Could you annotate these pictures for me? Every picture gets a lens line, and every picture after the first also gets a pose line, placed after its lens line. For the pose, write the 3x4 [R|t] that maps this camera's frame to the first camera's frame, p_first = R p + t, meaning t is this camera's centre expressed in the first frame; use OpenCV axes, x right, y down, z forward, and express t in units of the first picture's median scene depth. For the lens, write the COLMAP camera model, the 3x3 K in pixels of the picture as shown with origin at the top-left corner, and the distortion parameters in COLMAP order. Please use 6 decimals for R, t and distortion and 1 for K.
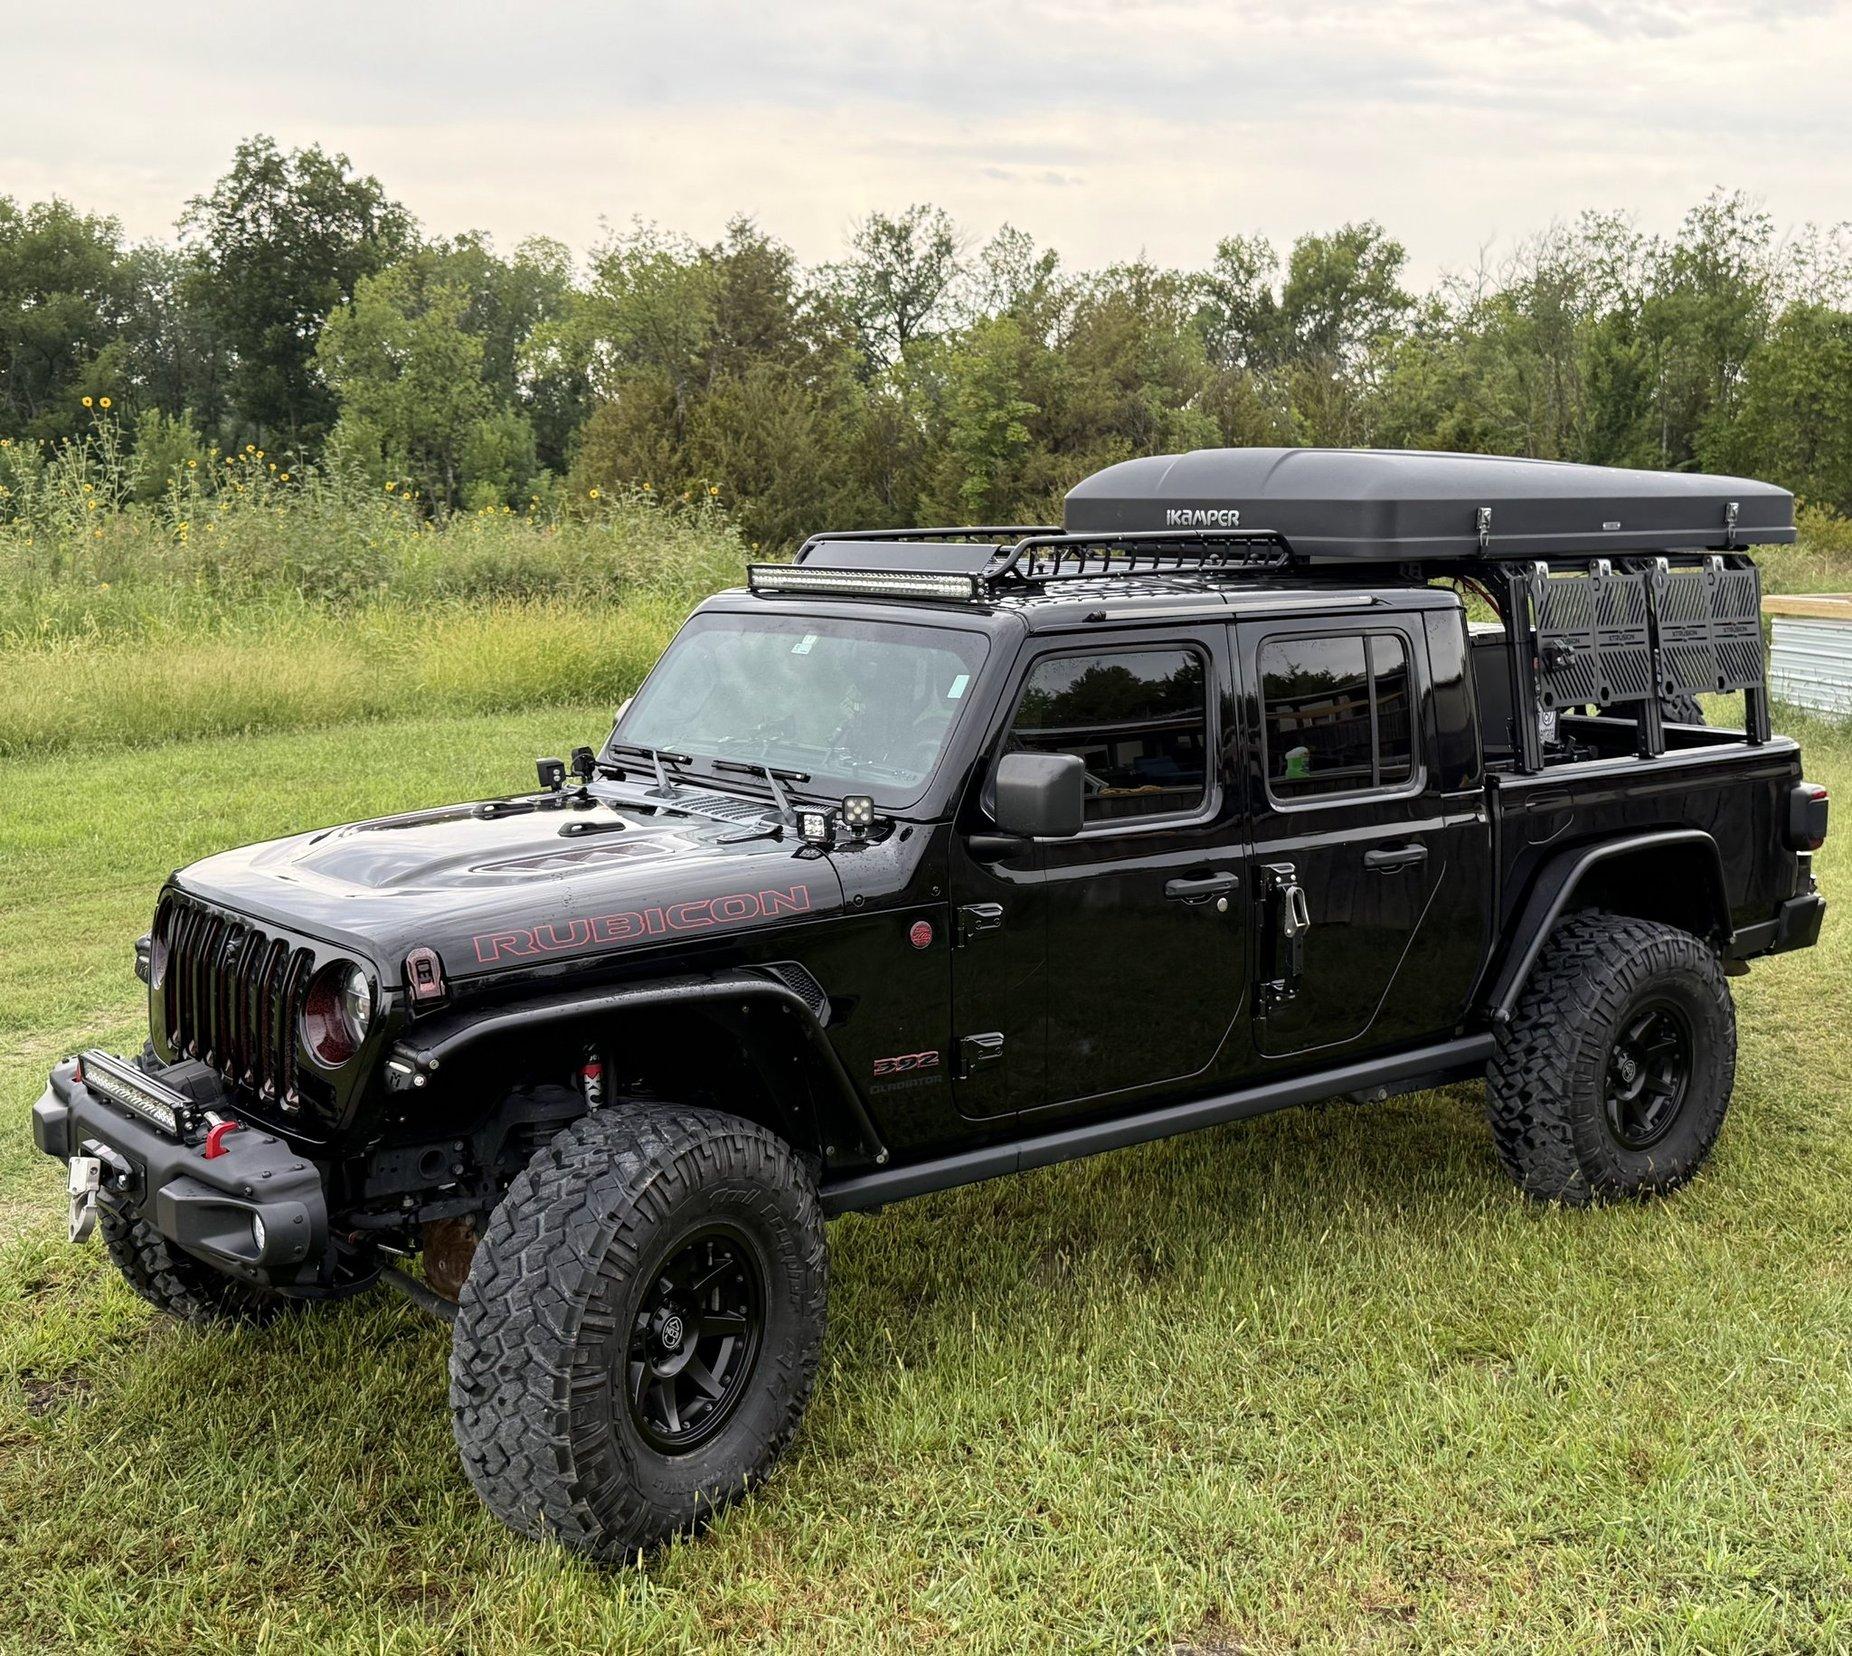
lens RADIAL K [[2175.7, 0, 979.6], [0, 2175.7, 826.7], [0, 0, 1]] dist [0.181284, -0.389125]
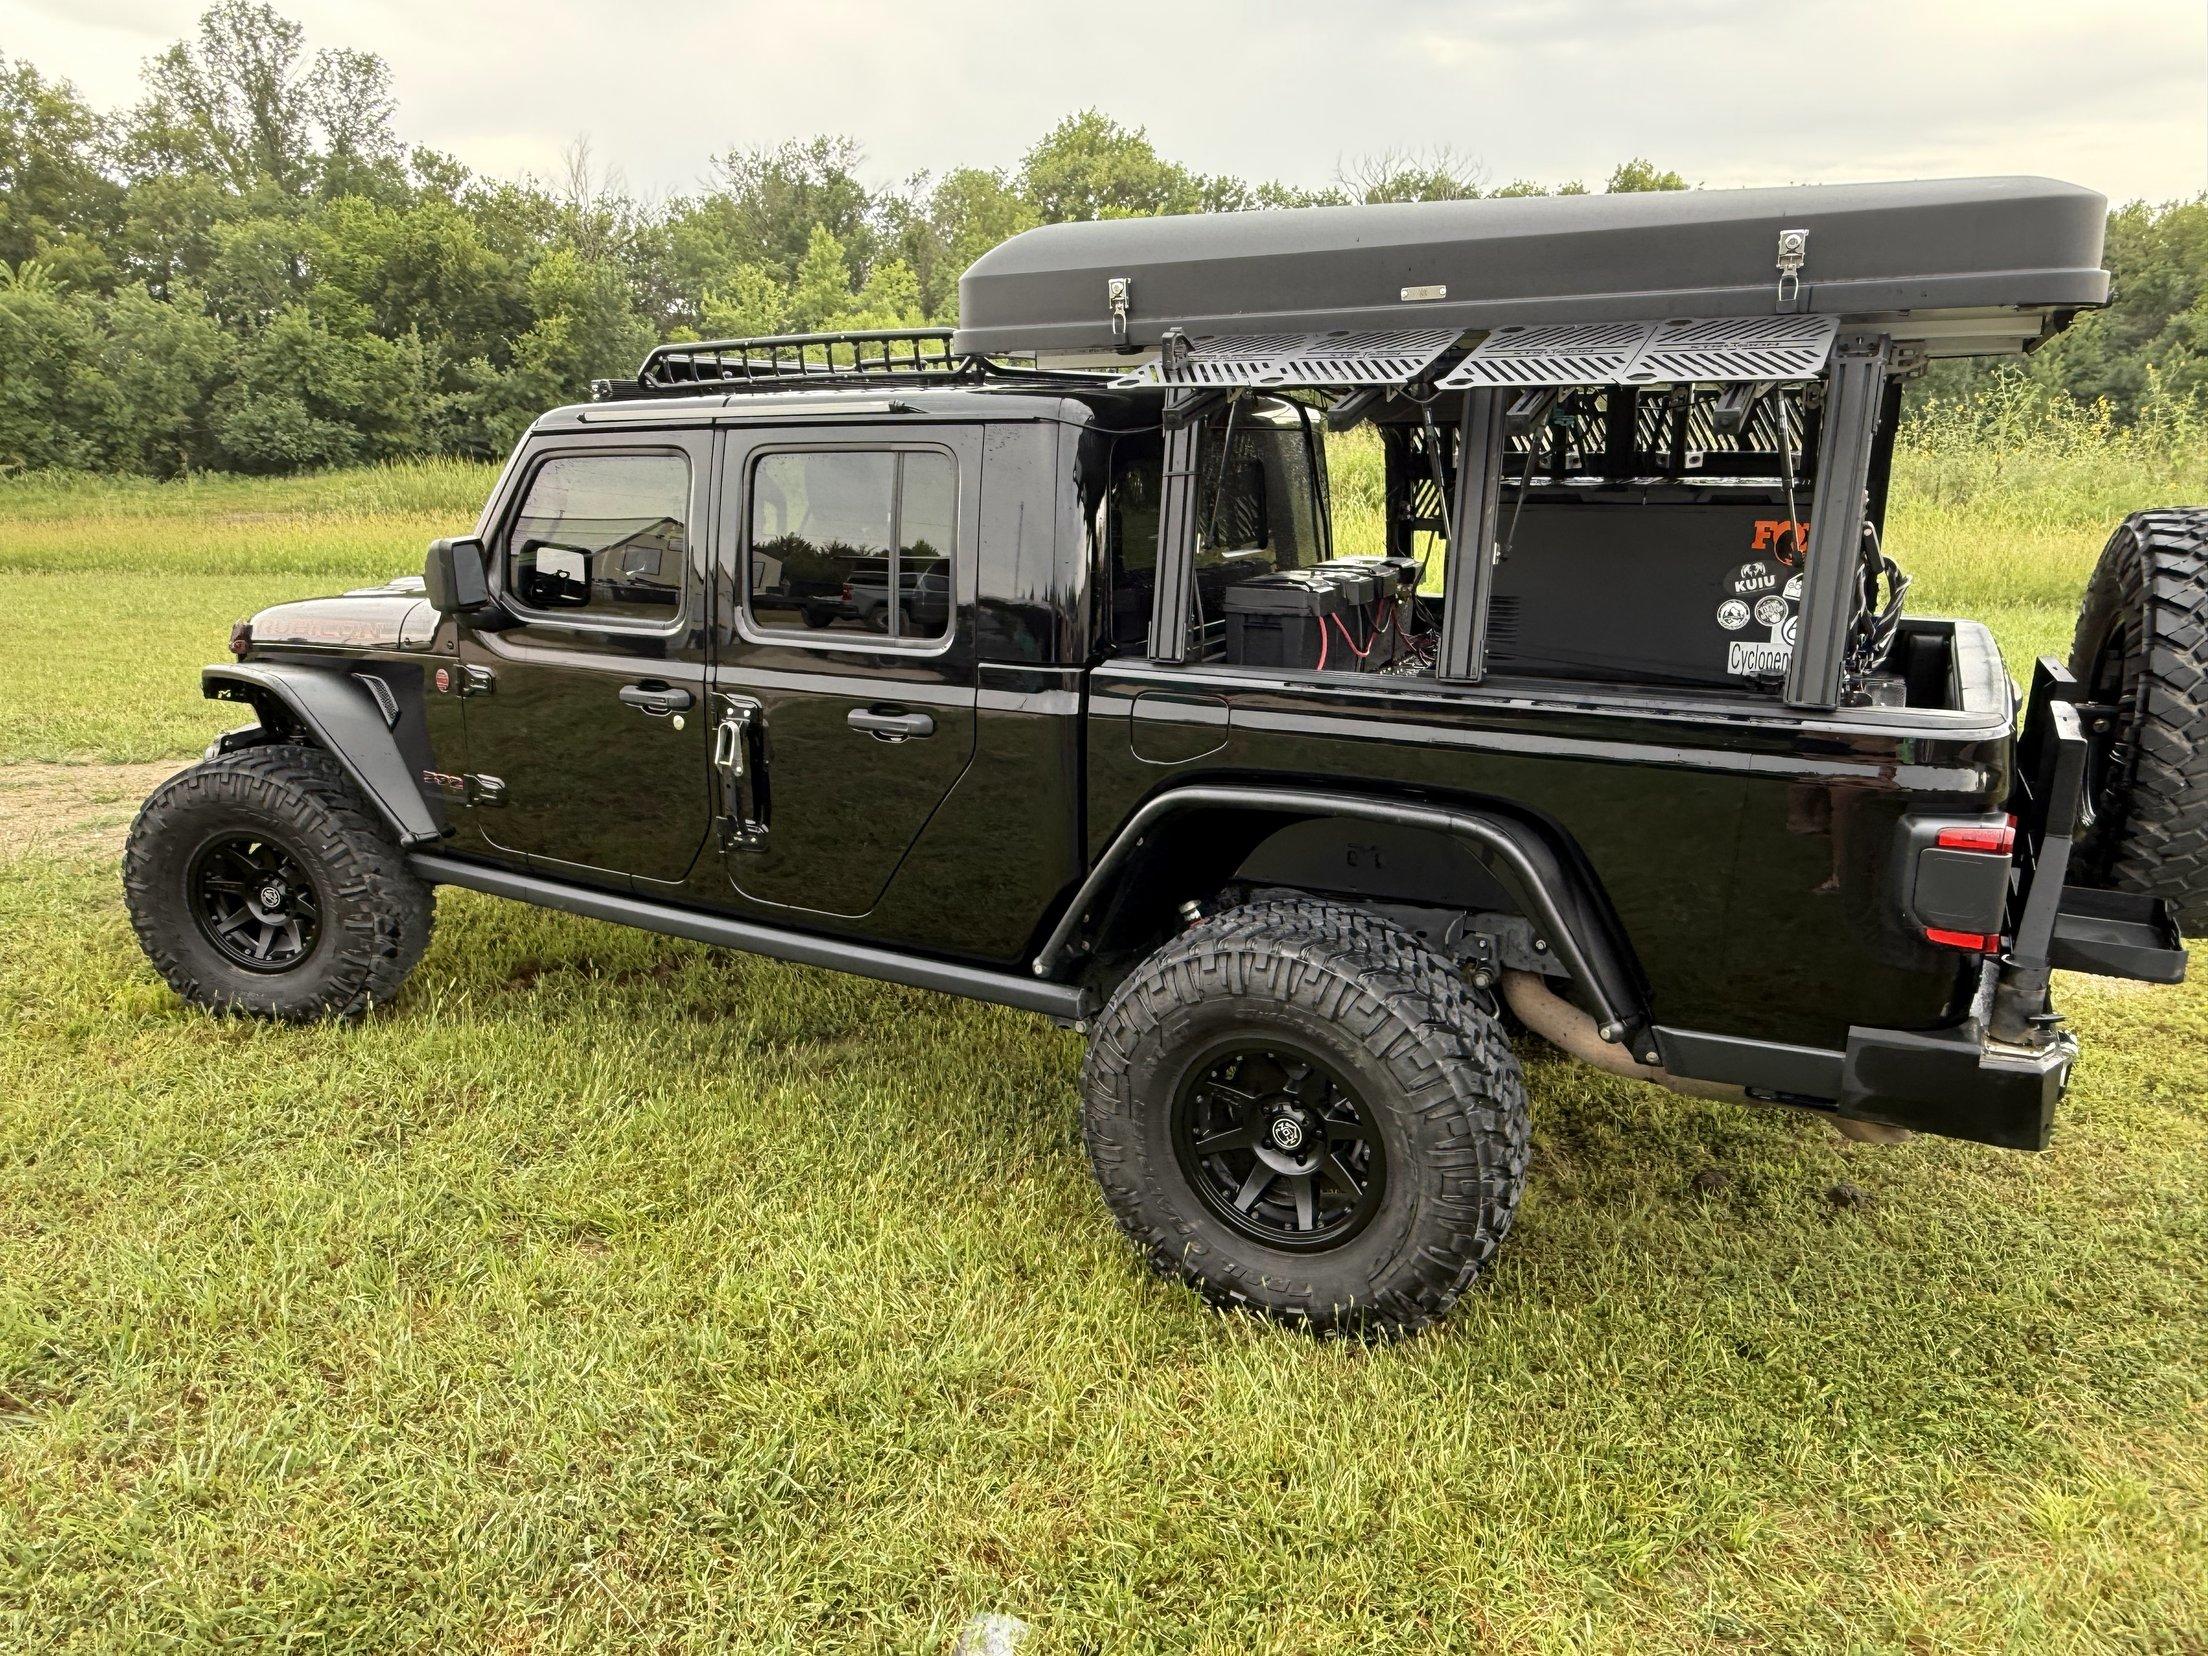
lens RADIAL K [[1466.0, 0, 1108.3], [0, 1466.0, 811.1], [0, 0, 1]] dist [-0.014478, -0.002047]
pose [[0.367048, 0.223474, -0.902959, 0.741748], [-0.128463, 0.973590, 0.188734, -0.070402], [0.921289, 0.046722, 0.386062, 0.875648]]
